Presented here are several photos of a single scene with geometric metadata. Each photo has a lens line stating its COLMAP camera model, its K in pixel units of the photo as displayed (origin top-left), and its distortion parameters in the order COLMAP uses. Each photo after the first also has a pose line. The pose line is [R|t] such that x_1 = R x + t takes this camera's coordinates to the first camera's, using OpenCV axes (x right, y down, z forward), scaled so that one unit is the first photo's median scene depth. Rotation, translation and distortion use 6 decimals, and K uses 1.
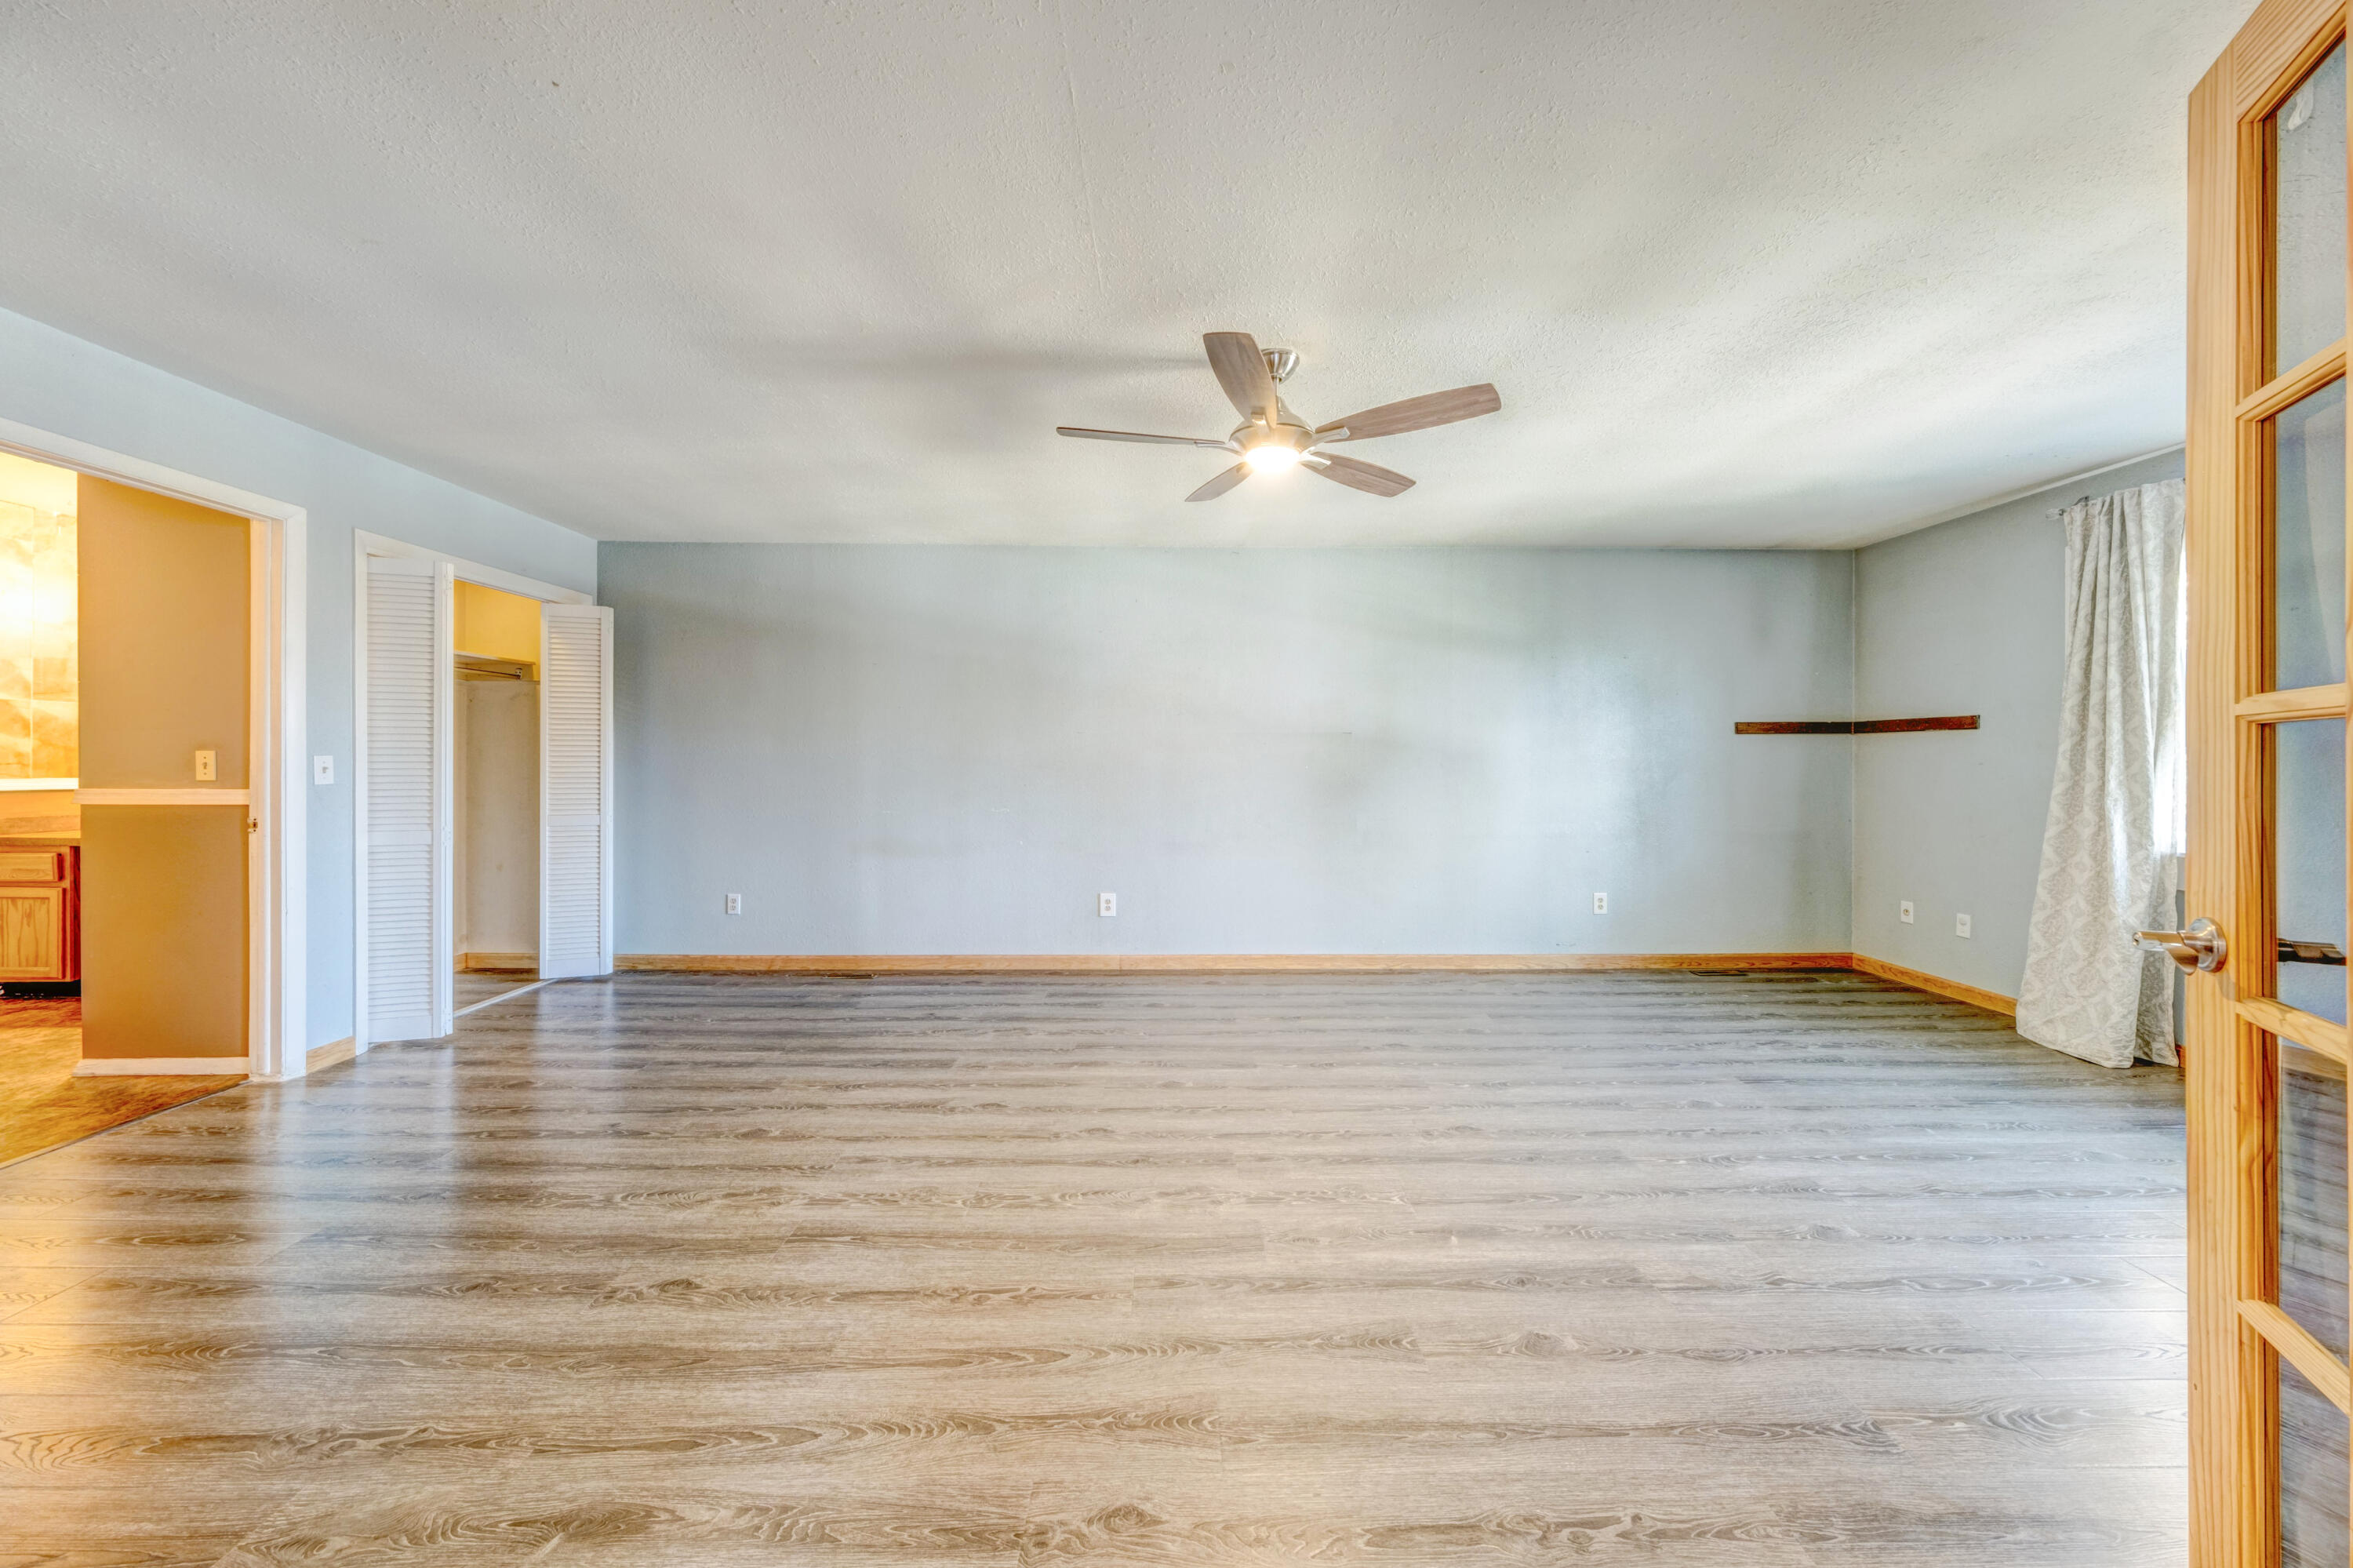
lens RADIAL K [[794.0, 0, 1191.4], [0, 794.0, 779.7], [0, 0, 1]] dist [-0.002699, 0.000634]
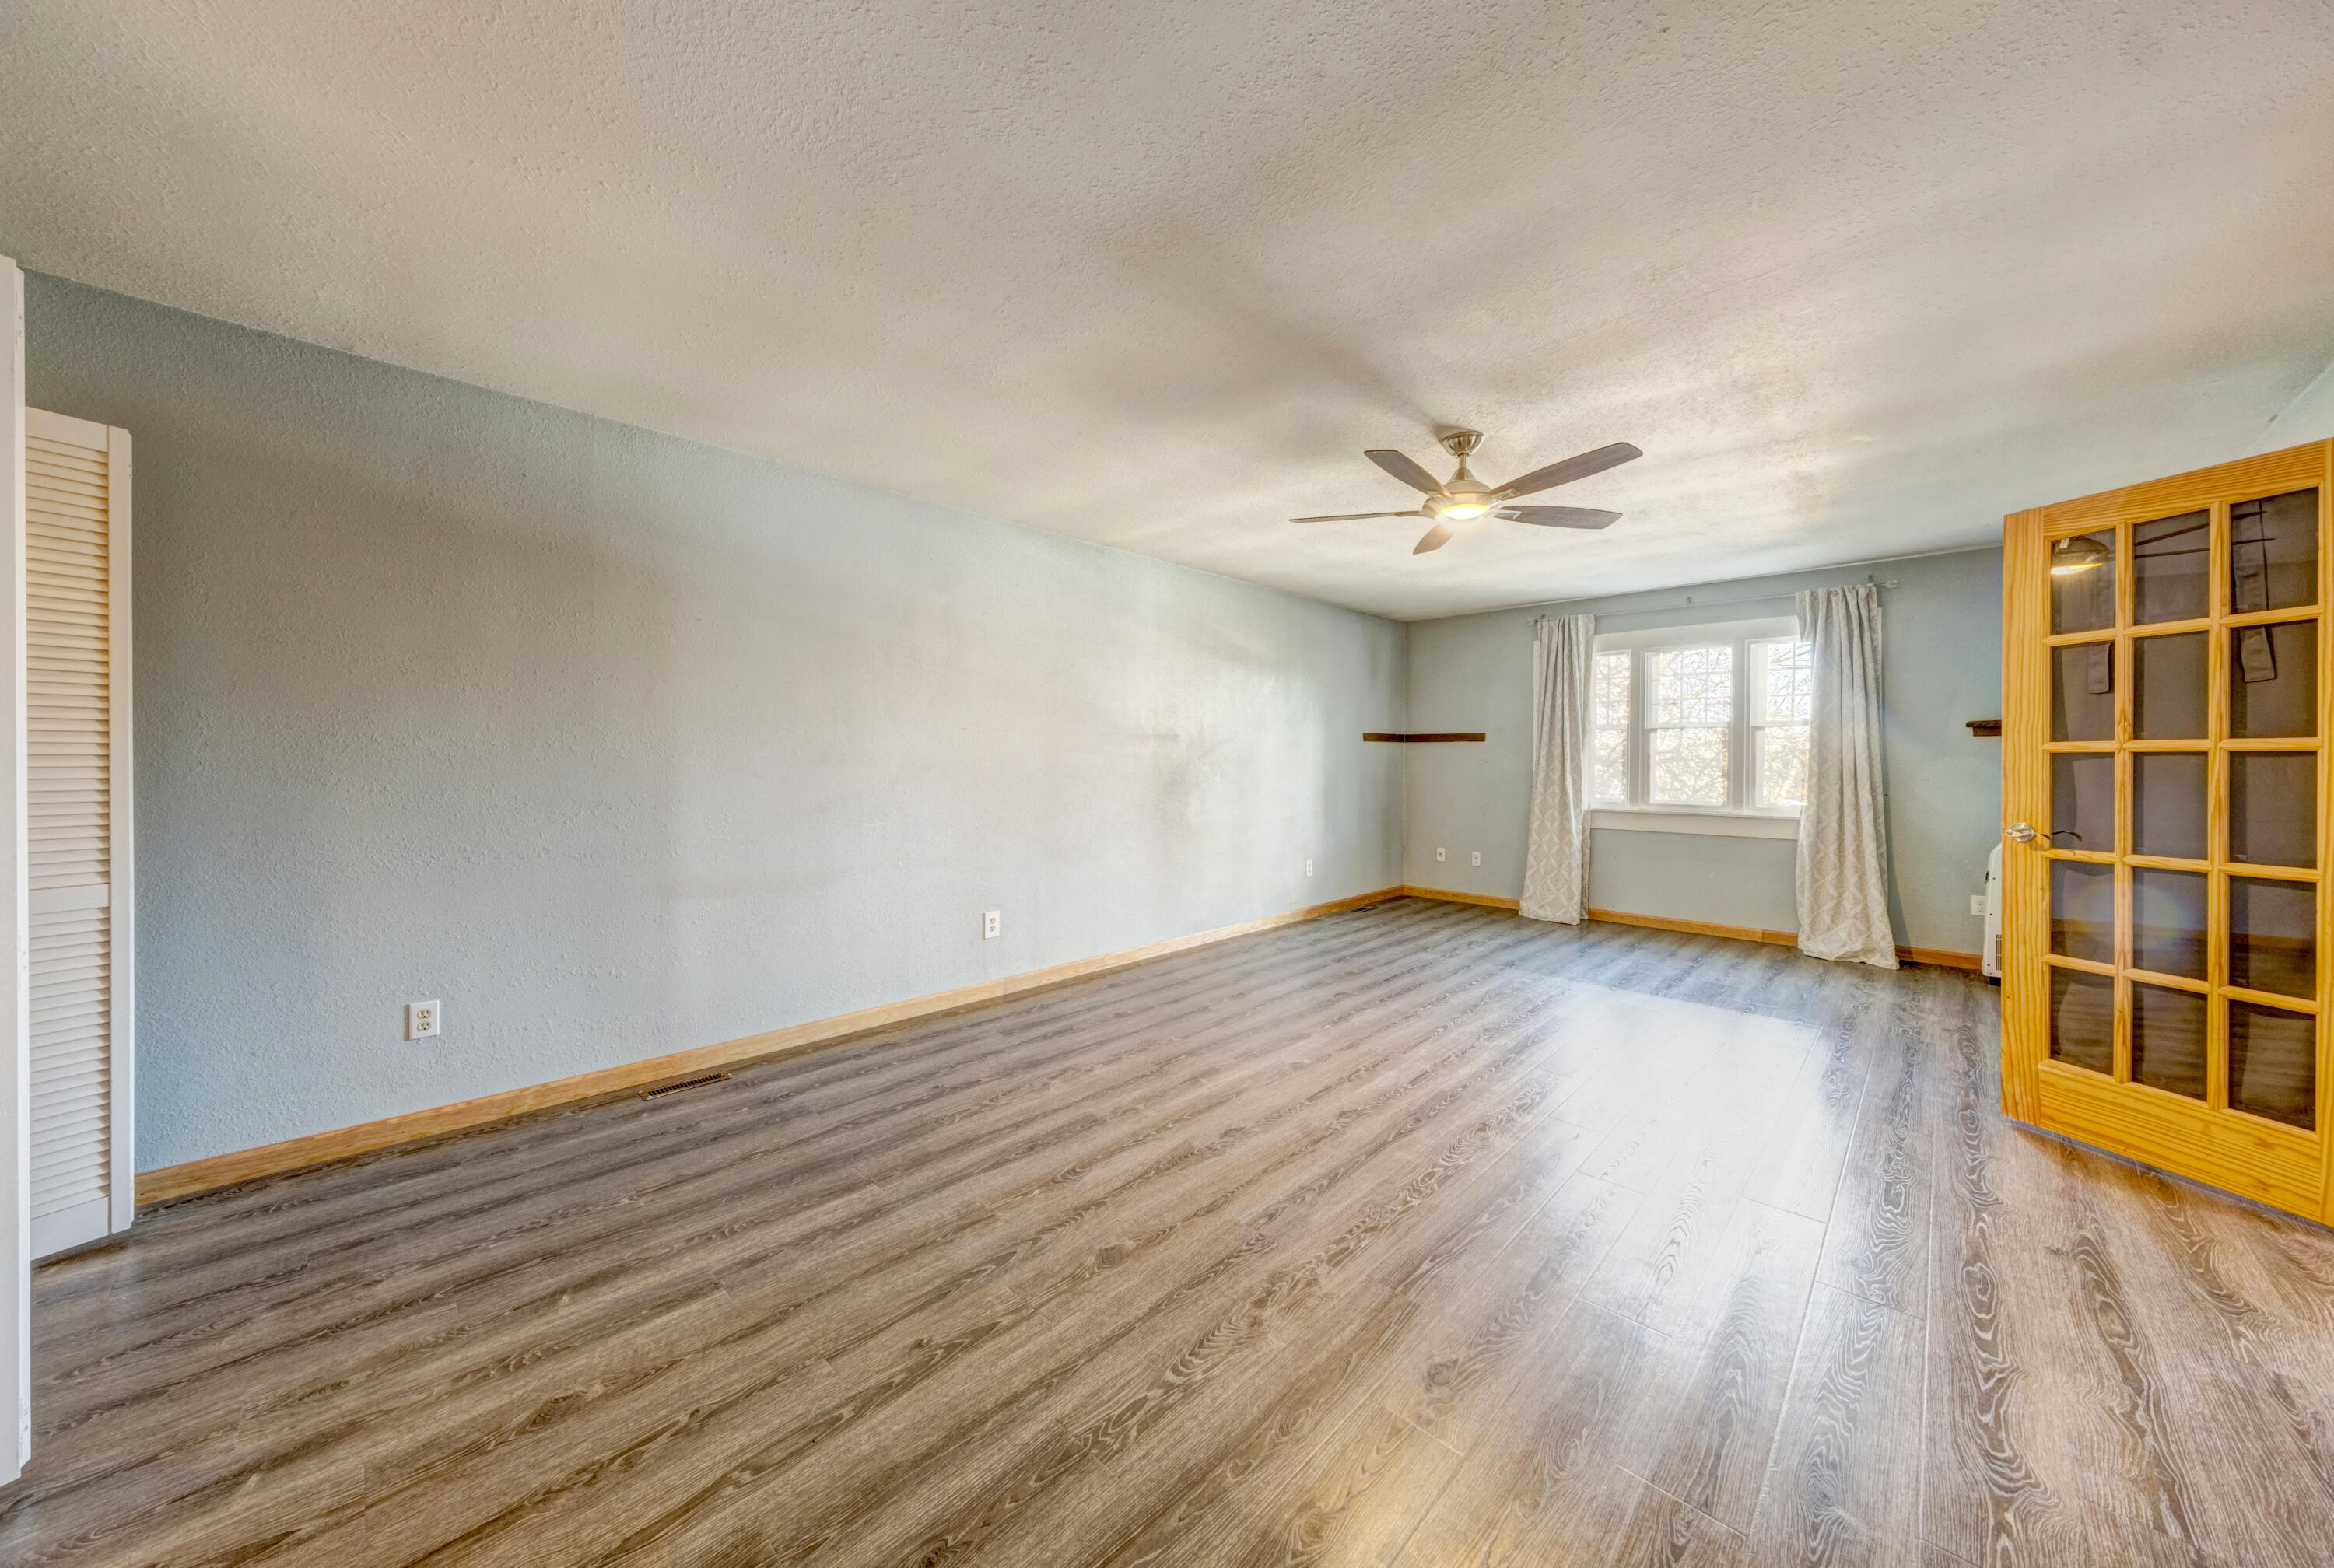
lens RADIAL K [[787.4, 0, 1182.9], [0, 787.4, 762.9], [0, 0, 1]] dist [-0.002699, 0.000634]
pose [[0.716621, -0.003126, 0.697456, -0.746852], [0.016784, 0.999778, -0.012764, -0.008415], [-0.697261, 0.020853, 0.716514, 0.296846]]
